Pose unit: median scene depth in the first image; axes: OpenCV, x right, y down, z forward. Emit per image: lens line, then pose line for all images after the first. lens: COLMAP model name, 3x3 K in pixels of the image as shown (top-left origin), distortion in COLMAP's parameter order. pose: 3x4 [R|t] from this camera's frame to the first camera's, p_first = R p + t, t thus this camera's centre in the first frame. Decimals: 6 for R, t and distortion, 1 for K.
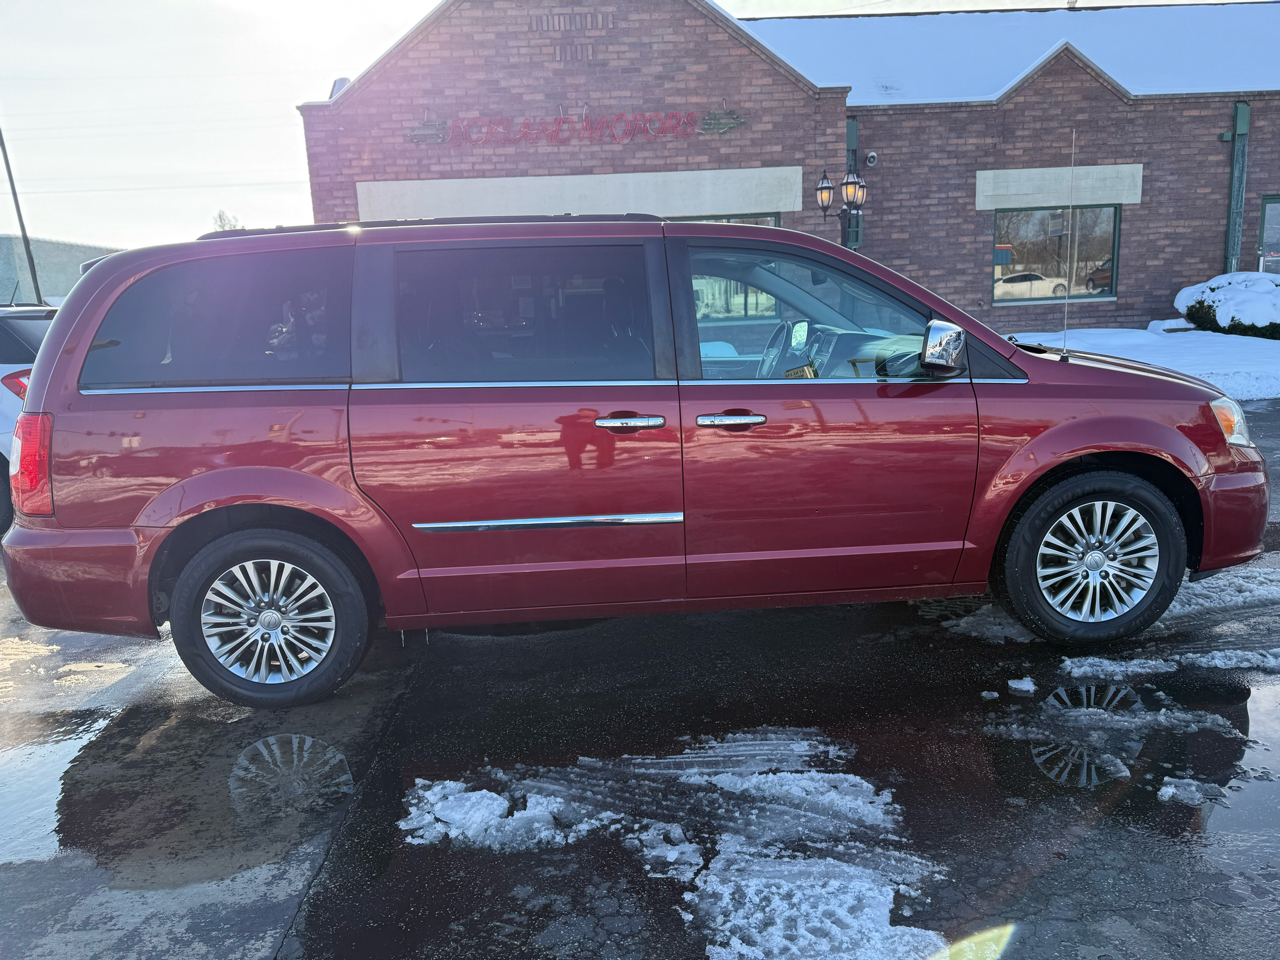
lens RADIAL K [[939.3, 0, 640.8], [0, 939.3, 480.9], [0, 0, 1]] dist [0.021756, -0.021216]
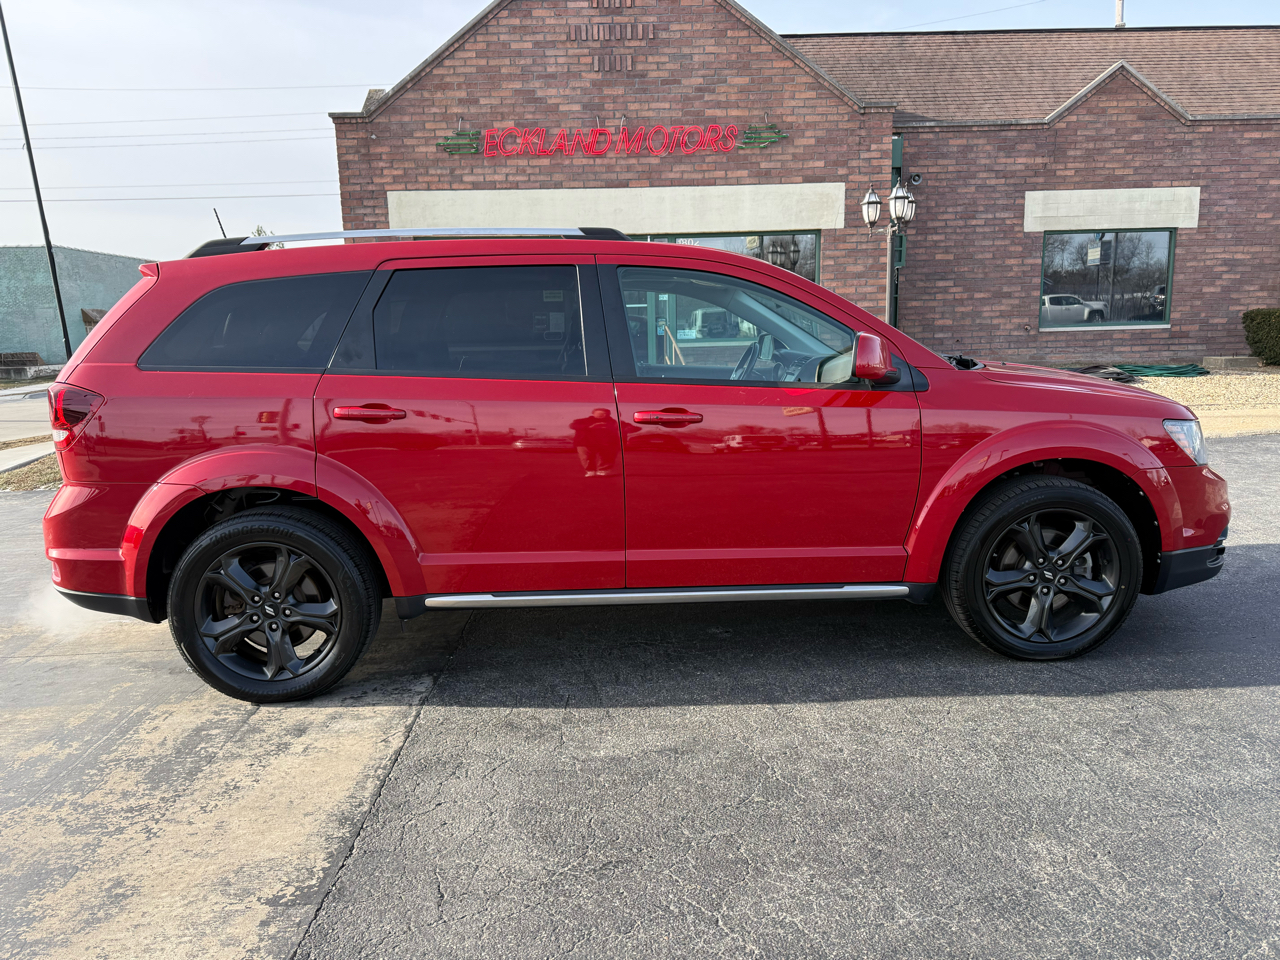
lens RADIAL K [[935.6, 0, 642.7], [0, 935.6, 482.5], [0, 0, 1]] dist [0.031490, -0.032908]
pose [[0.999364, 0.024284, -0.026112, -0.003894], [-0.024825, 0.999479, -0.020602, -0.001227], [0.025599, 0.021237, 0.999447, 0.036652]]
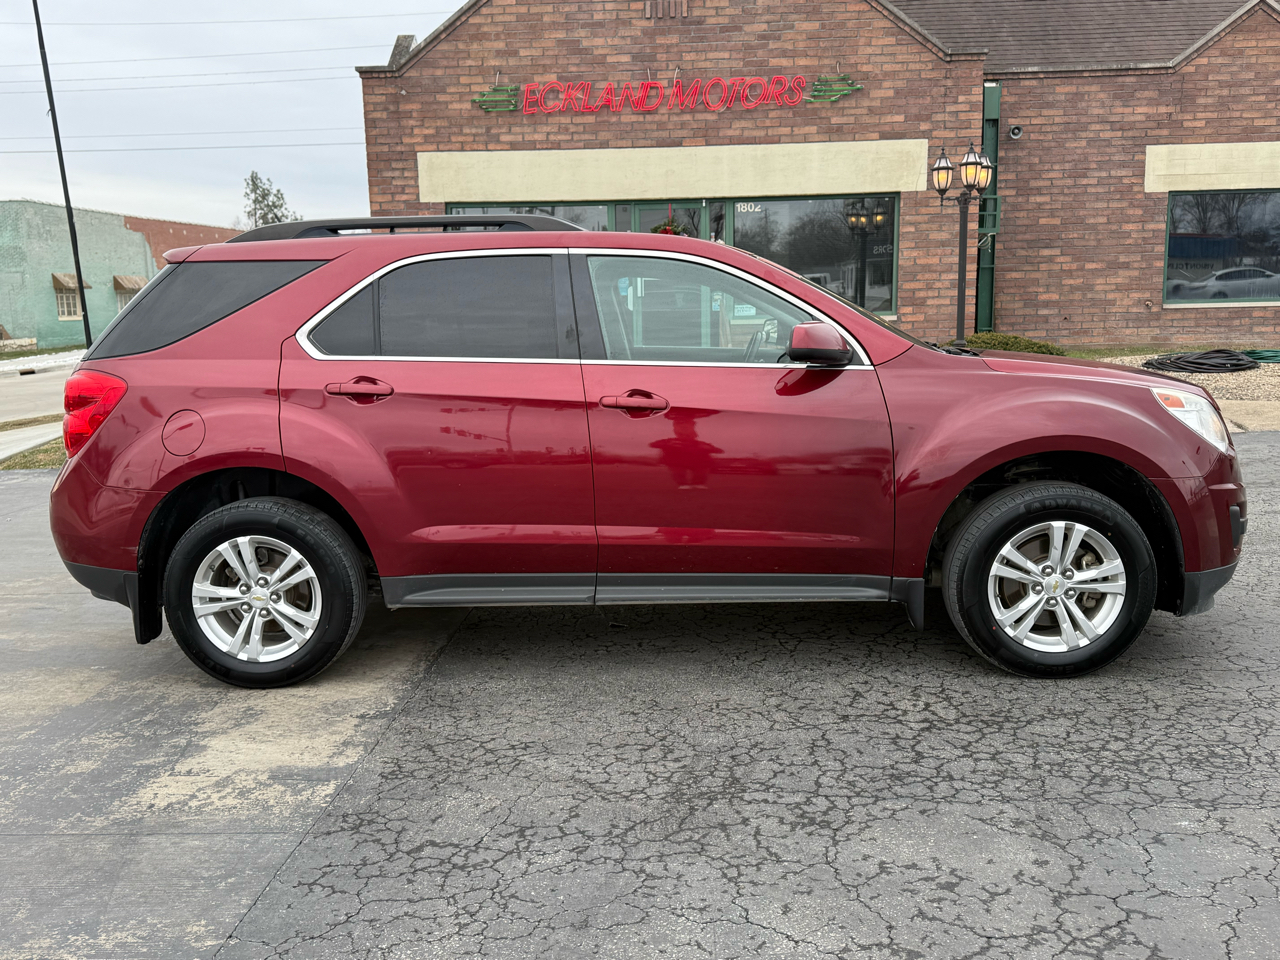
lens RADIAL K [[1181.6, 0, 634.7], [0, 1181.6, 480.3], [0, 0, 1]] dist [0.073587, -0.118009]
pose [[0.994529, 0.039158, -0.096844, 0.023532], [-0.042114, 0.998701, -0.028667, 0.016557], [0.095596, 0.032589, 0.994887, -0.089316]]
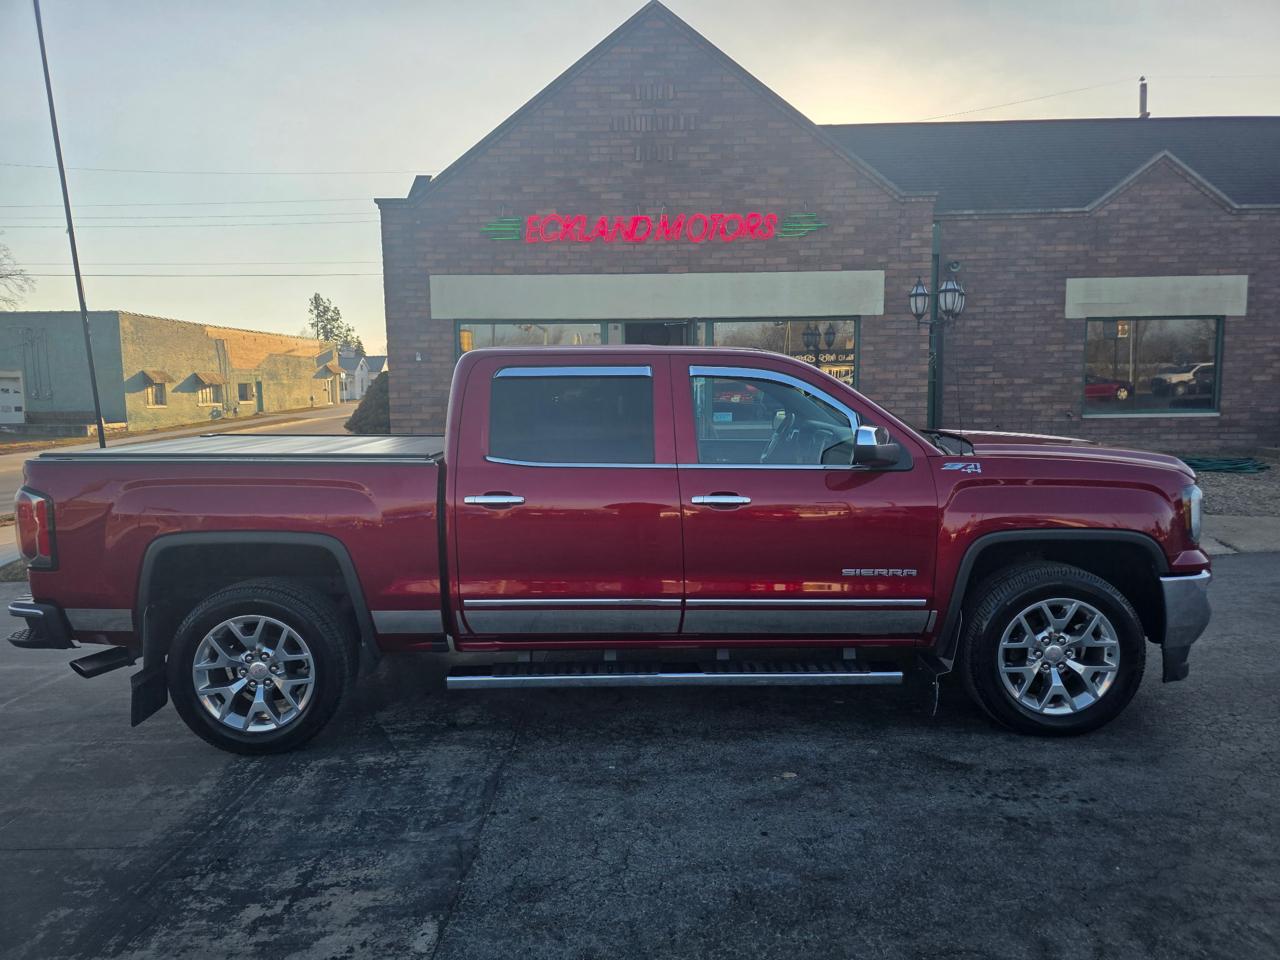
lens RADIAL K [[886.8, 0, 641.1], [0, 886.8, 471.4], [0, 0, 1]] dist [0.065990, -0.057111]
pose [[0.997501, 0.038390, -0.059311, -0.015704], [-0.043740, 0.994824, -0.091712, -0.034043], [0.055483, 0.094077, 0.994018, 0.094997]]
